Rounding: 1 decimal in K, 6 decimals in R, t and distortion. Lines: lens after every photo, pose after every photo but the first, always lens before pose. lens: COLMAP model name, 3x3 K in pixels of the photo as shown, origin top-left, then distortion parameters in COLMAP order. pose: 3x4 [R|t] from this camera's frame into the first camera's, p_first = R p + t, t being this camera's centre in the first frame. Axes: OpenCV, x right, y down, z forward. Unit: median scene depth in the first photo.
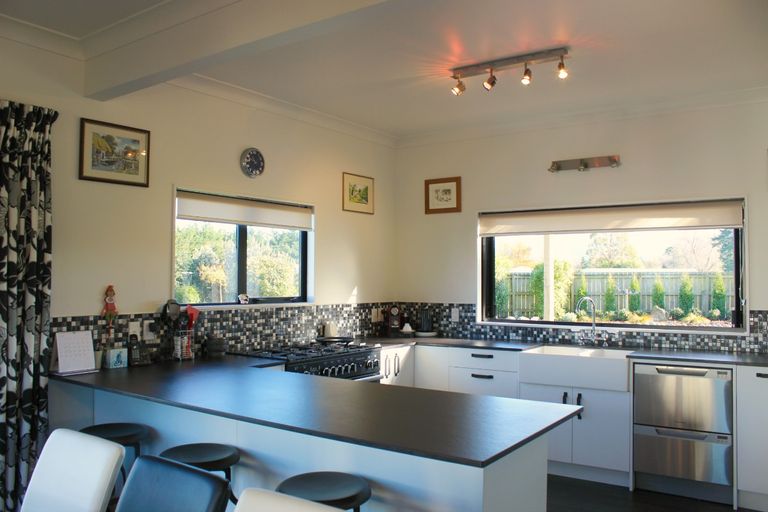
lens RADIAL K [[639.8, 0, 384.1], [0, 639.8, 257.5], [0, 0, 1]] dist [-0.124181, 0.015980]
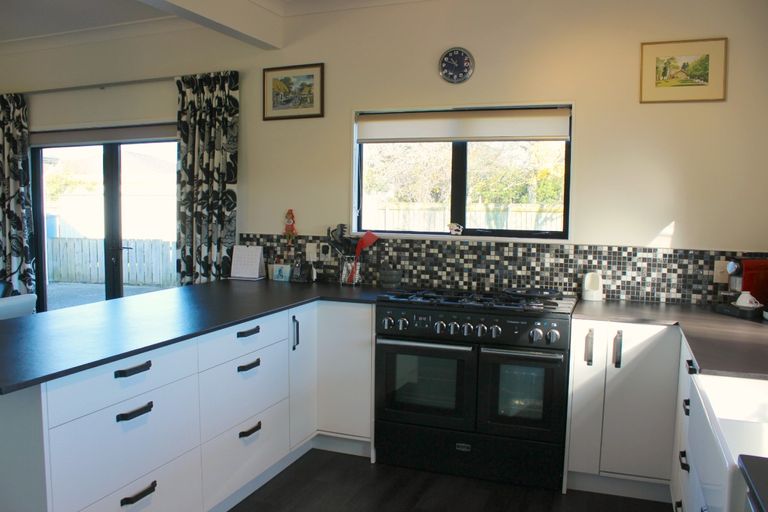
lens RADIAL K [[639.8, 0, 382.7], [0, 639.8, 258.9], [0, 0, 1]] dist [-0.124181, 0.015980]
pose [[0.237018, 0.082673, -0.967981, 0.614612], [0.018524, 0.995807, 0.089586, 0.027763], [0.971329, -0.039165, 0.234493, 0.734622]]
